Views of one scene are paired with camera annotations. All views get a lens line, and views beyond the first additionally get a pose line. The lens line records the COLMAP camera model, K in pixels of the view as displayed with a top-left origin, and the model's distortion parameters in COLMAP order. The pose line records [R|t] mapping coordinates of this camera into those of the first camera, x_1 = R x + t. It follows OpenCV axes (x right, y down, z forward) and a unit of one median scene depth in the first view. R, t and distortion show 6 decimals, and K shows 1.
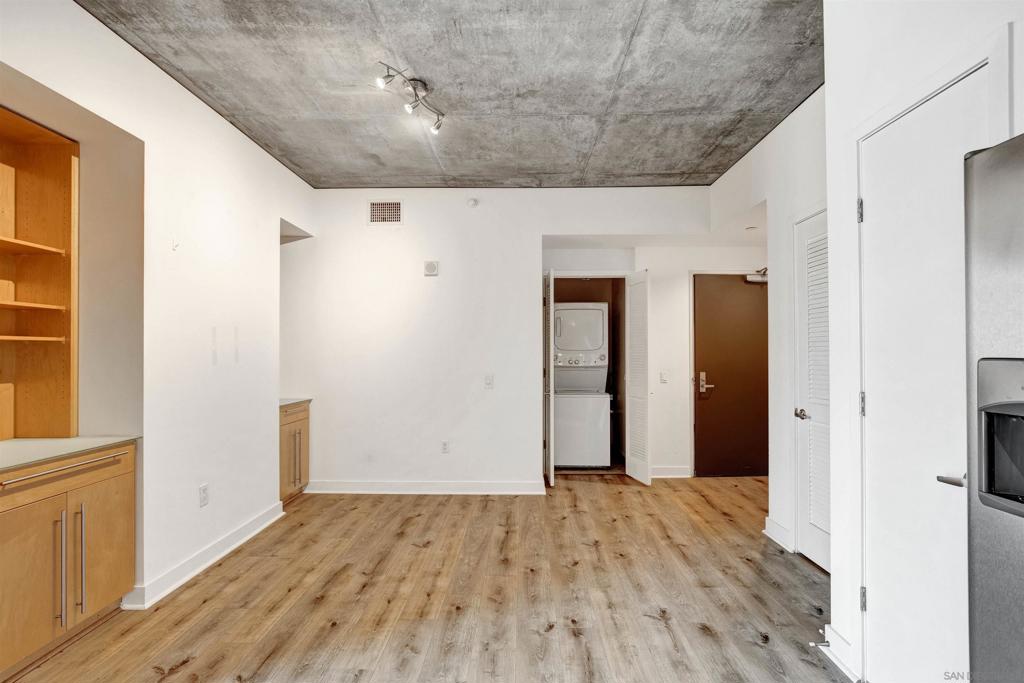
lens RADIAL K [[459.1, 0, 486.7], [0, 459.1, 352.9], [0, 0, 1]] dist [-0.005941, 0.001398]
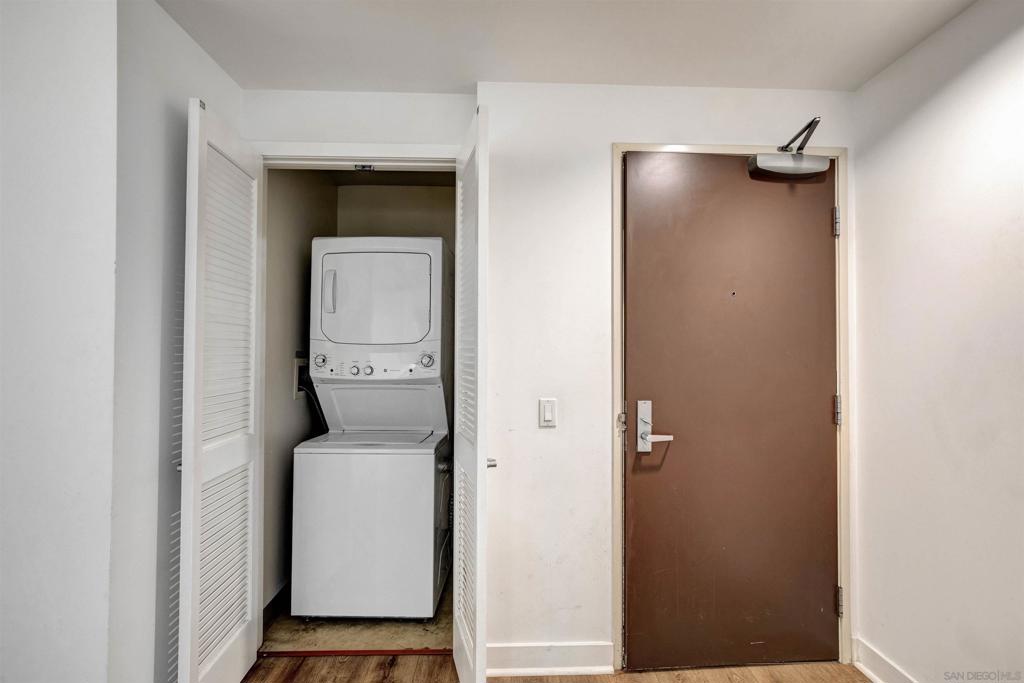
lens RADIAL K [[459.1, 0, 460.9], [0, 459.1, 351.6], [0, 0, 1]] dist [-0.005941, 0.001398]
pose [[0.999026, 0.014048, 0.041824, 0.420068], [-0.013452, 0.999804, -0.014494, 0.011413], [-0.042019, 0.013917, 0.999020, 0.867891]]
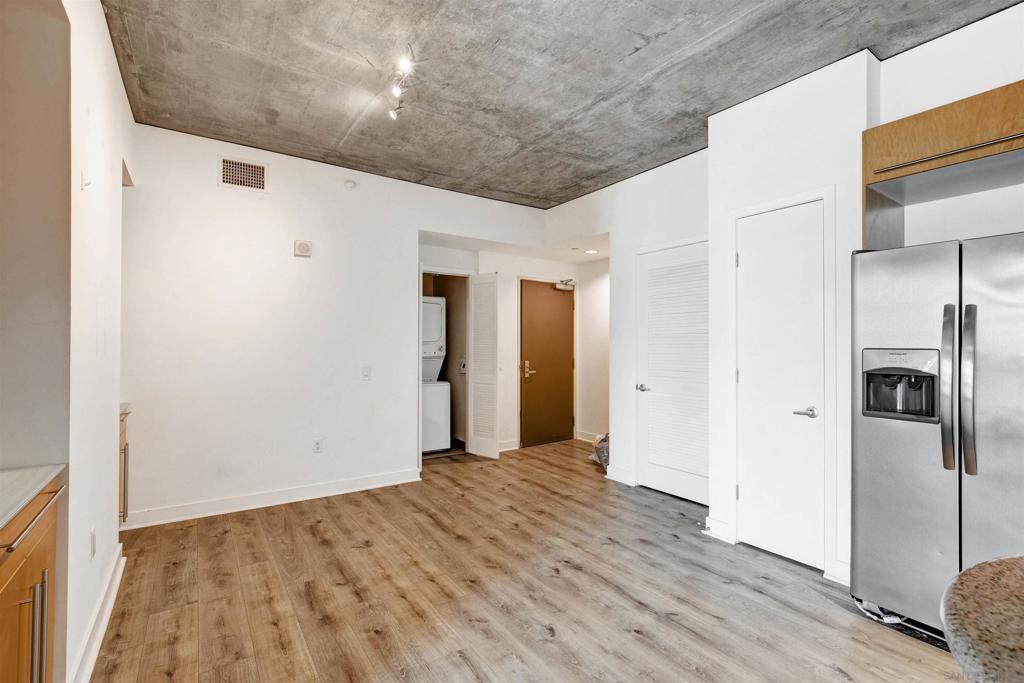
lens RADIAL K [[459.1, 0, 506.2], [0, 459.1, 346.5], [0, 0, 1]] dist [-0.005941, 0.001398]
pose [[0.821702, 0.003788, 0.569905, -0.372738], [-0.006403, 0.999976, 0.002585, 0.002272], [-0.569882, -0.005773, 0.821706, 0.047005]]
